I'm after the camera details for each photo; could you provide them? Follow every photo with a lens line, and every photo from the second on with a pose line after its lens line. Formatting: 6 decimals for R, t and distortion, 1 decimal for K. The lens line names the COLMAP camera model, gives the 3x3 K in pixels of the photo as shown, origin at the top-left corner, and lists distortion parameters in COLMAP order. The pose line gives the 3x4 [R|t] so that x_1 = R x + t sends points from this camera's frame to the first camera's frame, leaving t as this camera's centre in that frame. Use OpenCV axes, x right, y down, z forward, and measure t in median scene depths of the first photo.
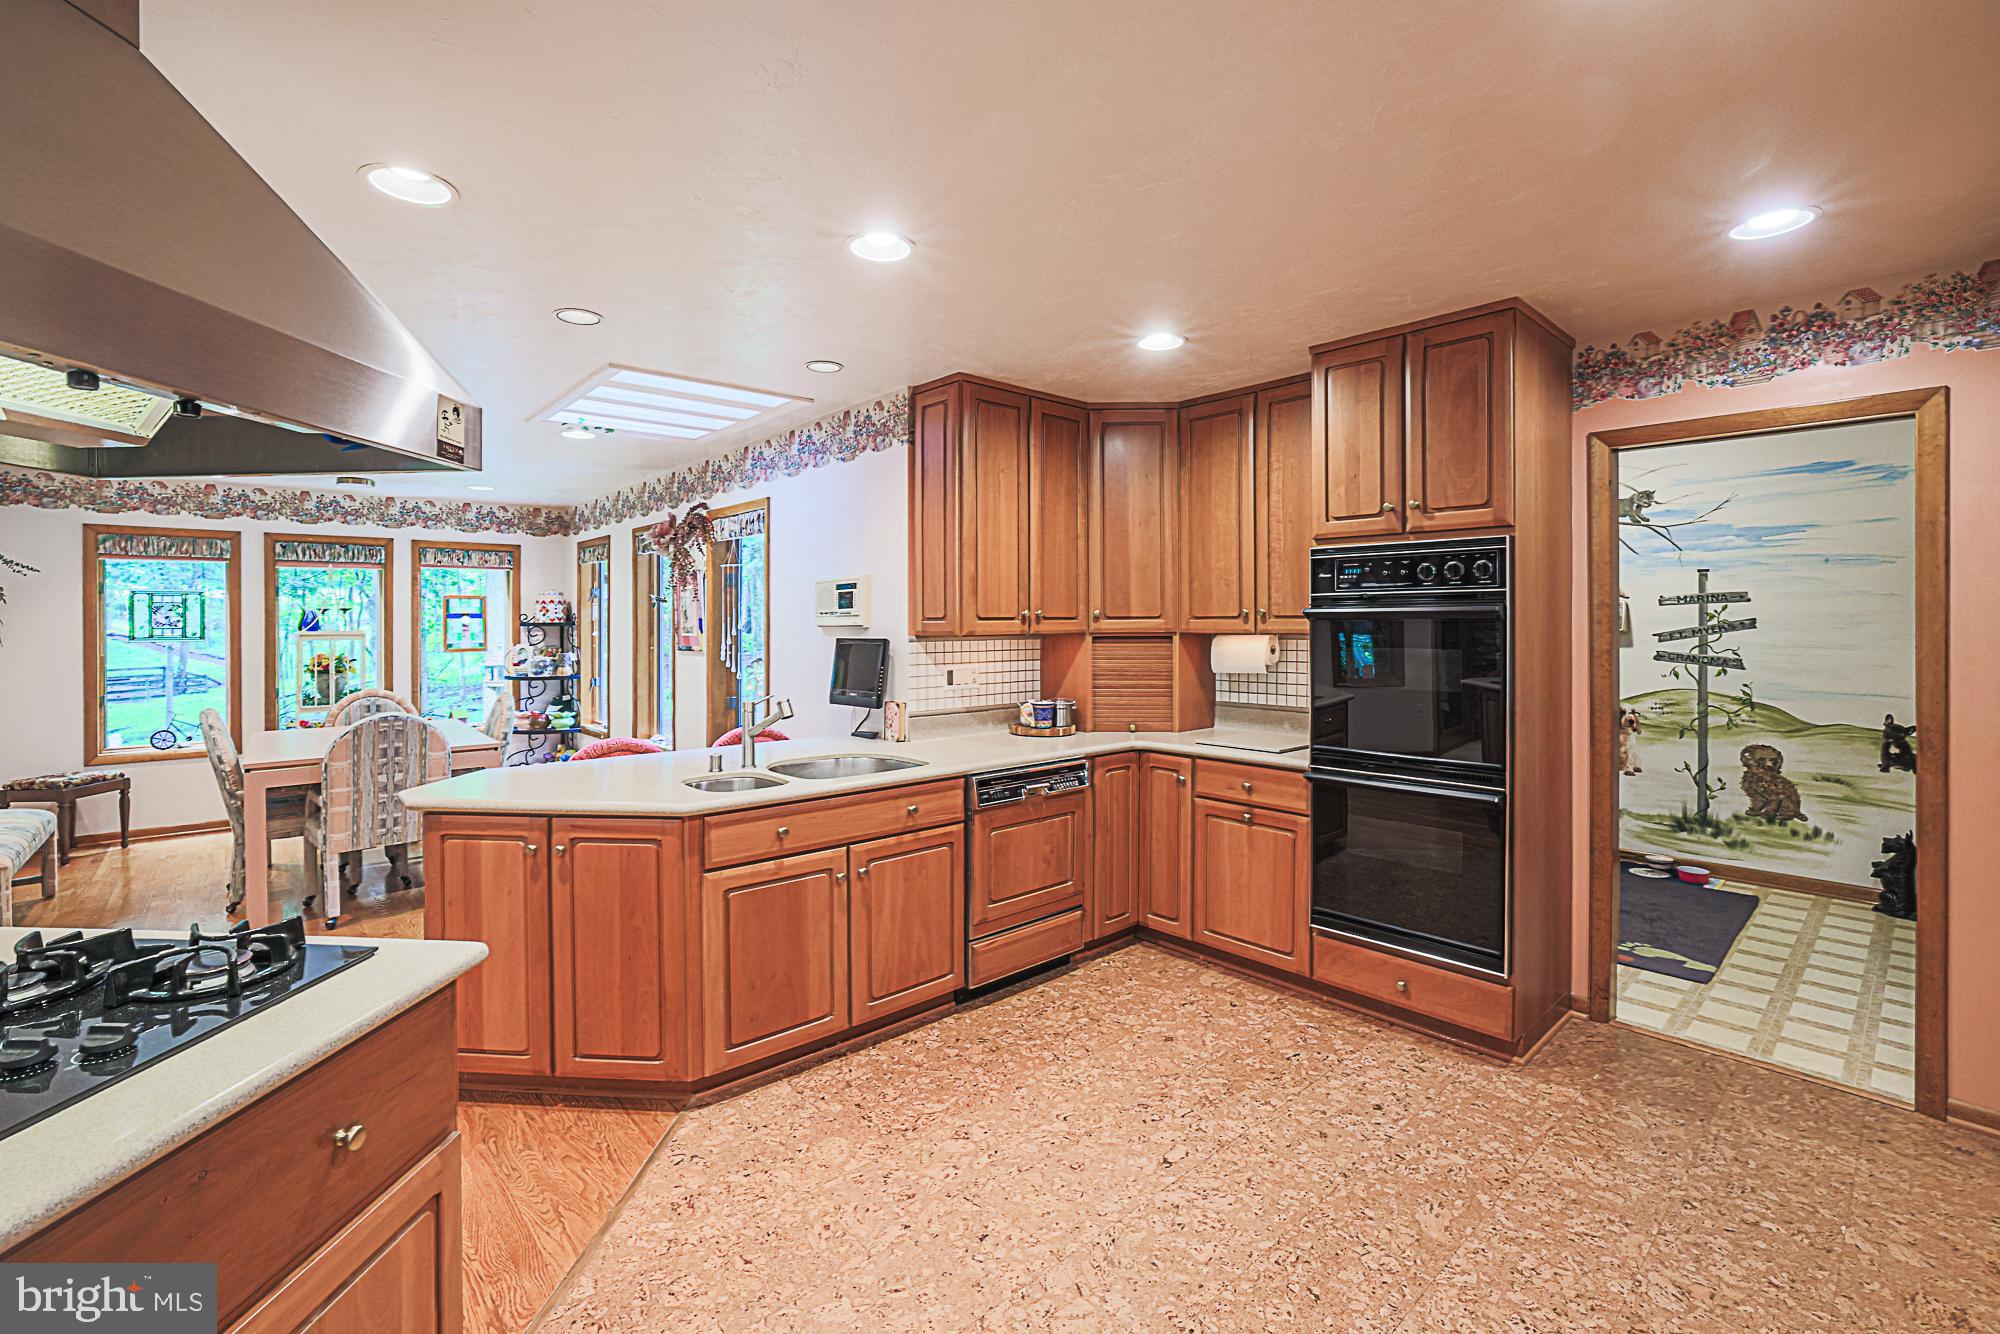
lens RADIAL K [[874.8, 0, 988.9], [0, 874.8, 629.2], [0, 0, 1]] dist [-0.043430, 0.017728]
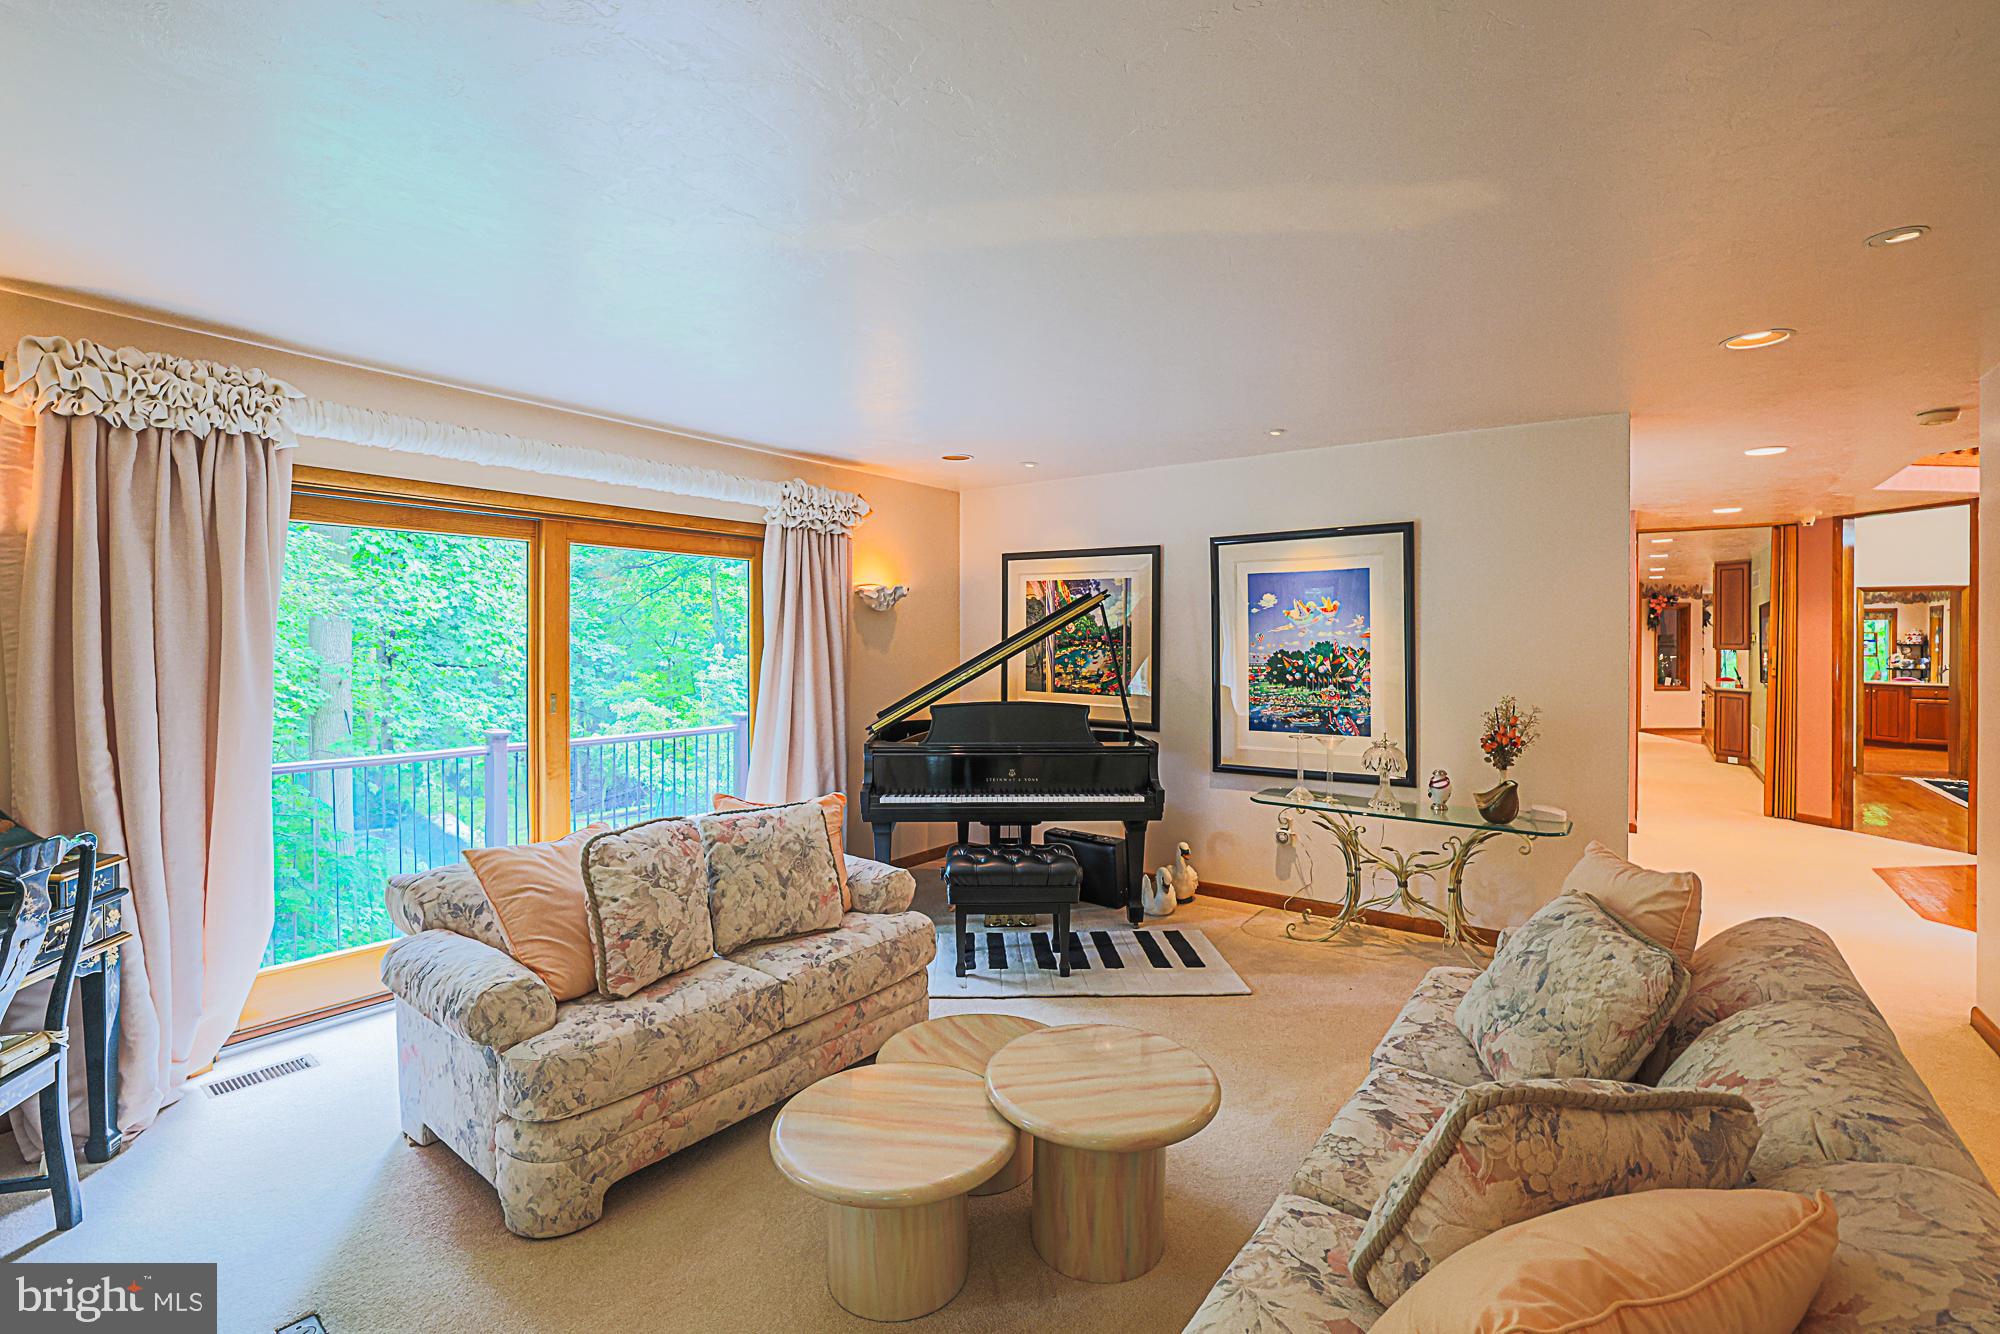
lens RADIAL K [[874.8, 0, 1008.6], [0, 874.8, 645.0], [0, 0, 1]] dist [-0.043430, 0.017728]
pose [[0.211798, 0.010020, -0.977262, 1.991834], [-0.010509, 0.999913, 0.007975, 0.002473], [0.977257, 0.008581, 0.211885, -3.027285]]
